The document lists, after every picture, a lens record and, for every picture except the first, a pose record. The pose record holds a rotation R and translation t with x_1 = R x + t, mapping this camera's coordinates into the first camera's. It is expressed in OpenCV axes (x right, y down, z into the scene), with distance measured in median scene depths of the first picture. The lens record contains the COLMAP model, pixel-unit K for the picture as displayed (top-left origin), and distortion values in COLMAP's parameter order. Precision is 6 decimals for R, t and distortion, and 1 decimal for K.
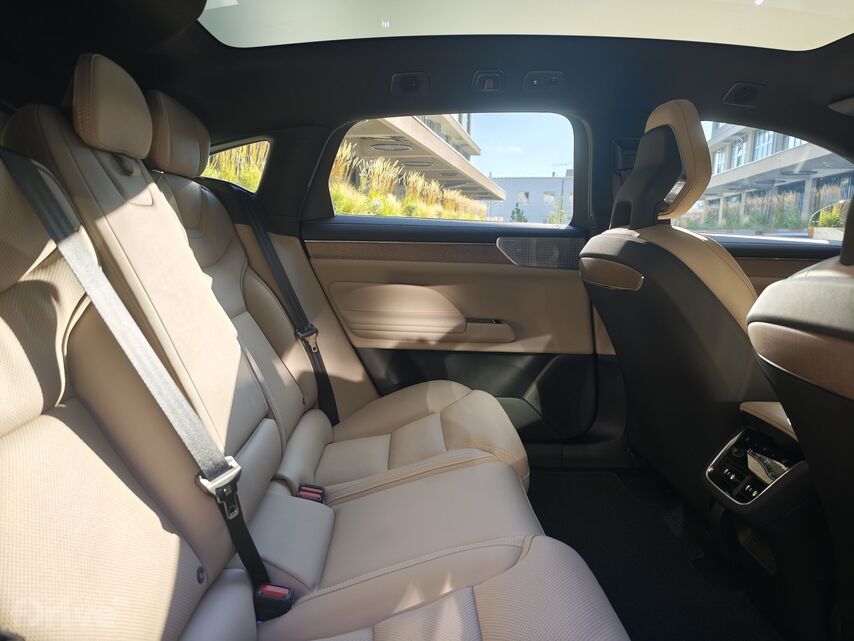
lens RADIAL K [[575.3, 0, 427.0], [0, 575.3, 320.5], [0, 0, 1]] dist [0.029329, -0.054697]
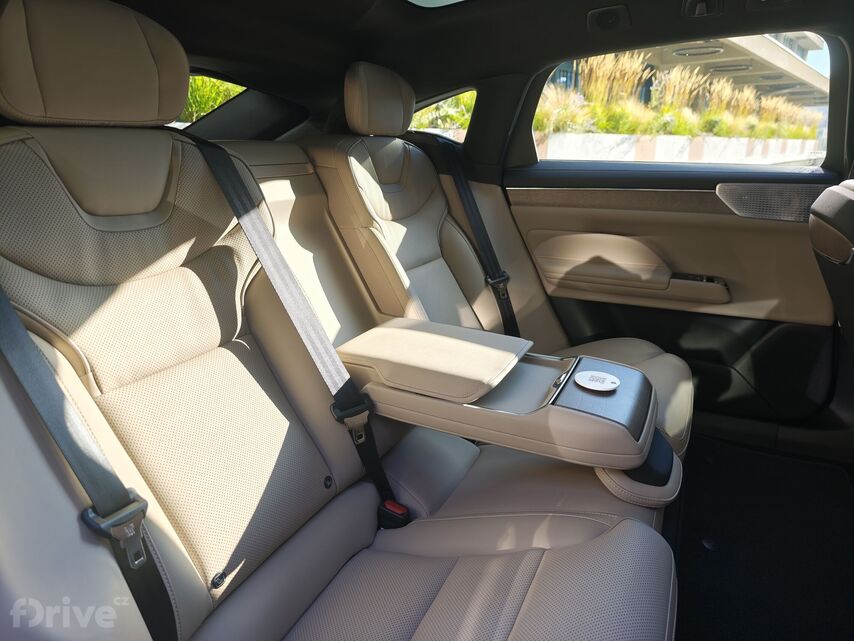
lens RADIAL K [[575.3, 0, 427.0], [0, 575.3, 320.5], [0, 0, 1]] dist [0.029329, -0.054697]
pose [[0.889057, 0.102321, -0.446214, 0.144967], [-0.043606, 0.989198, 0.139949, -0.043095], [0.455714, -0.104965, 0.883916, 0.005652]]
